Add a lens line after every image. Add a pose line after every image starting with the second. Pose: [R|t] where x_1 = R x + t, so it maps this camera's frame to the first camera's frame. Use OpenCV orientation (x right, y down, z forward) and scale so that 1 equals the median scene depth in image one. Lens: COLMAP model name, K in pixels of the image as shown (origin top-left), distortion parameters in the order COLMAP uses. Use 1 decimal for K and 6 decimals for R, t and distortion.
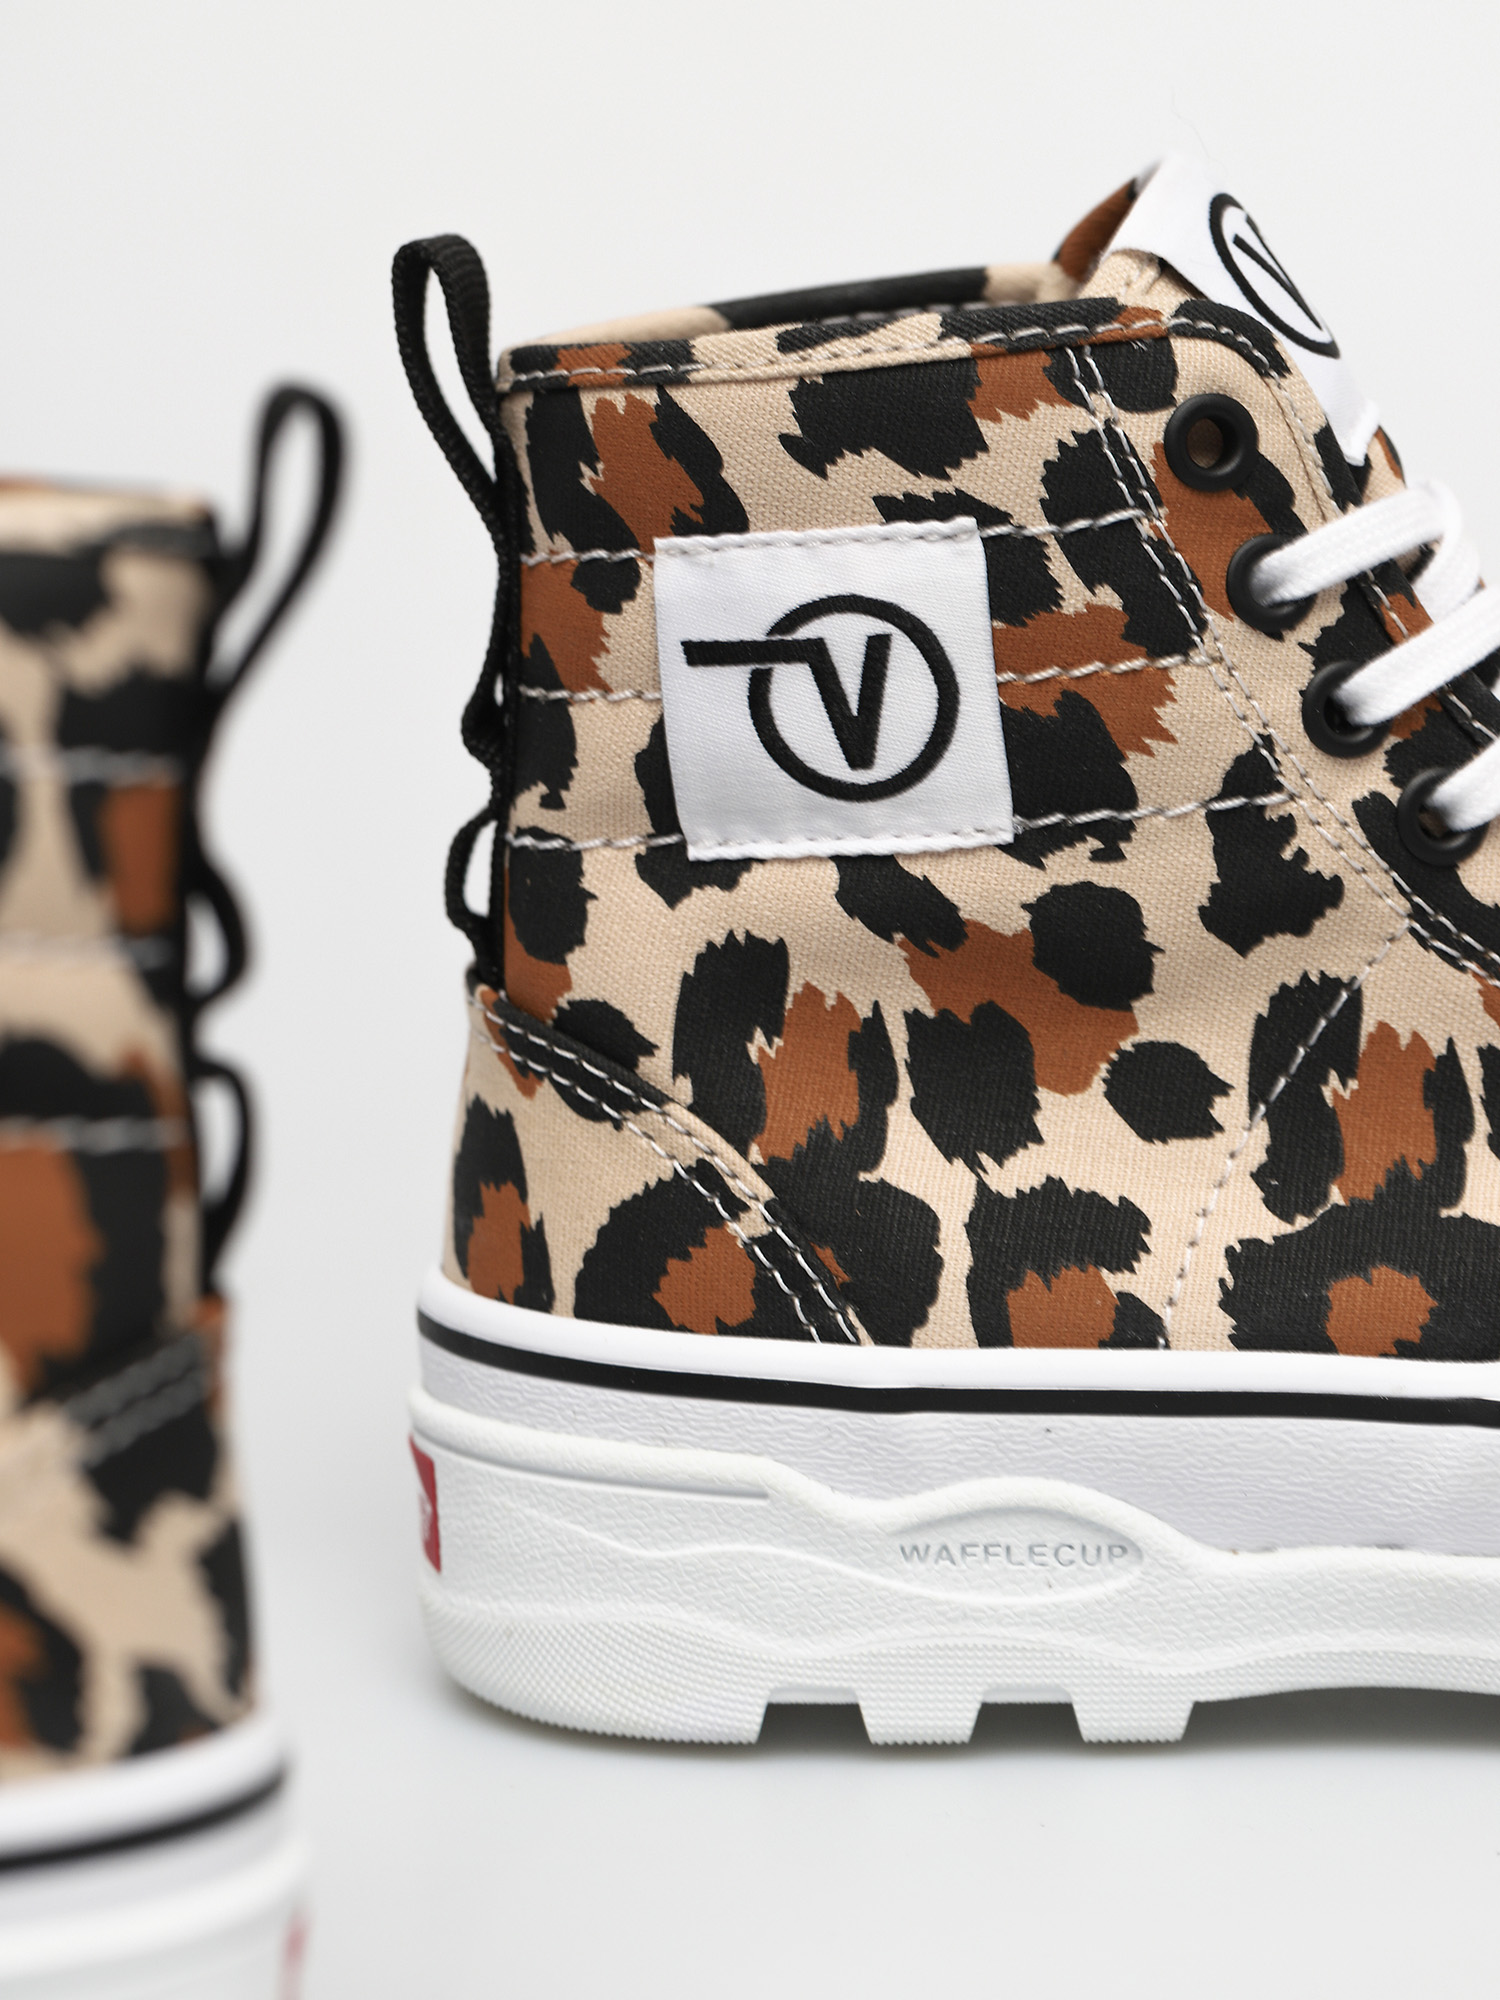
lens RADIAL K [[9812.6, 0, 745.4], [0, 9812.6, 977.8], [0, 0, 1]] dist [0.070953, 0.000000]
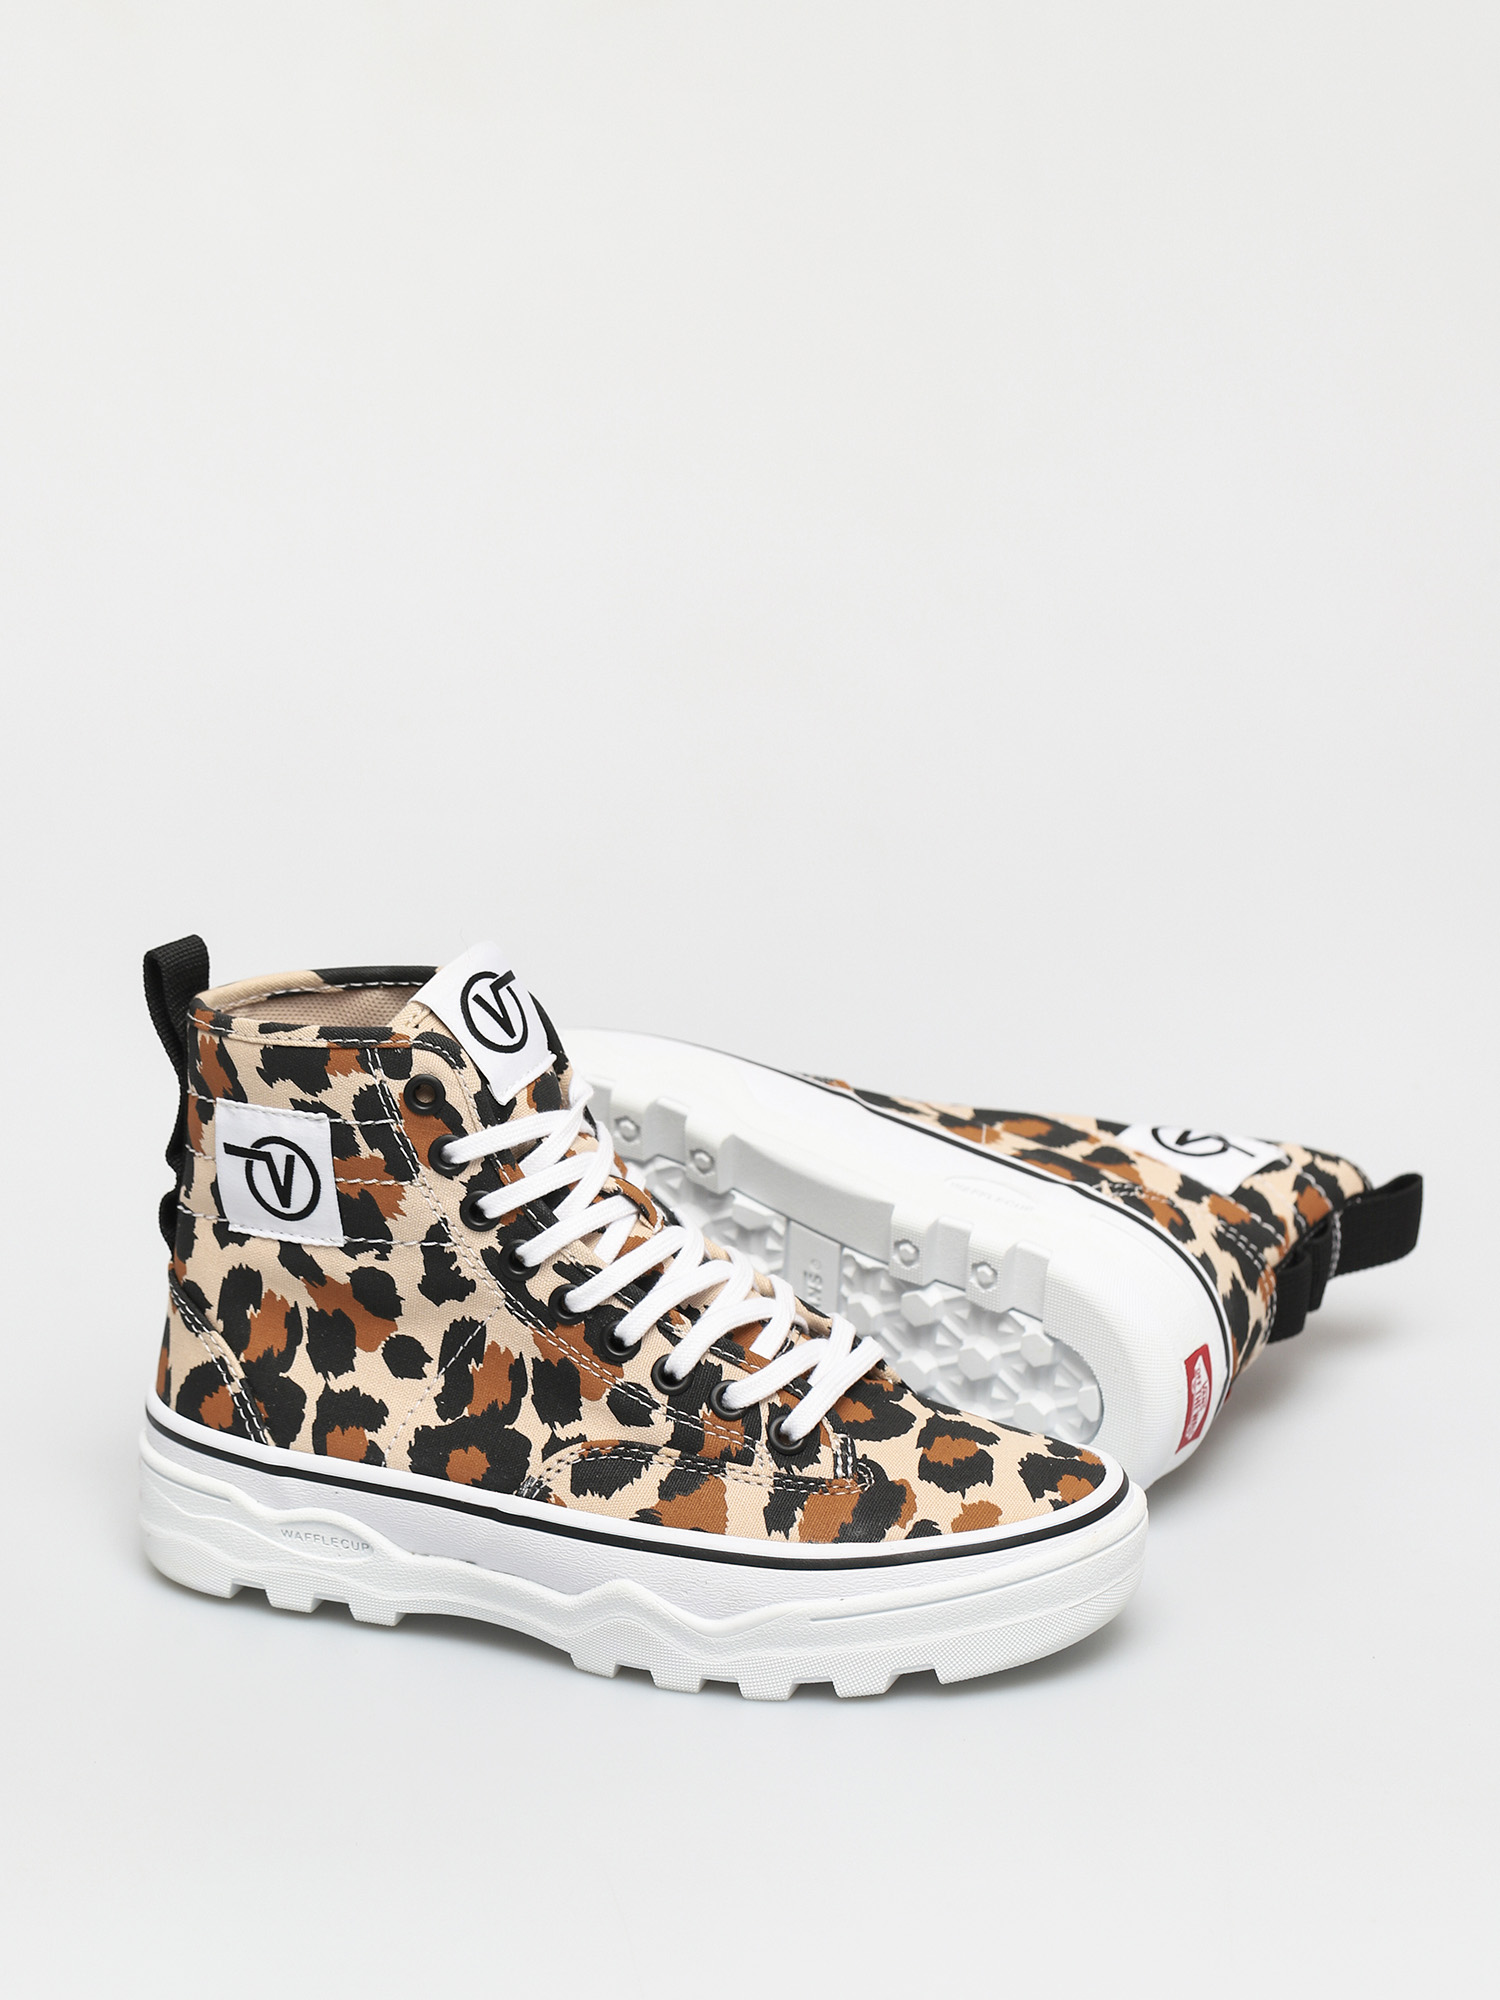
lens RADIAL K [[9812.6, 0, 742.6], [0, 9812.6, 1007.4], [0, 0, 1]] dist [0.070953, 0.000000]
pose [[0.928130, 0.137089, -0.346094, 0.920547], [-0.092441, 0.985476, 0.142450, -0.413473], [0.360595, -0.100219, 0.927323, -1.139065]]
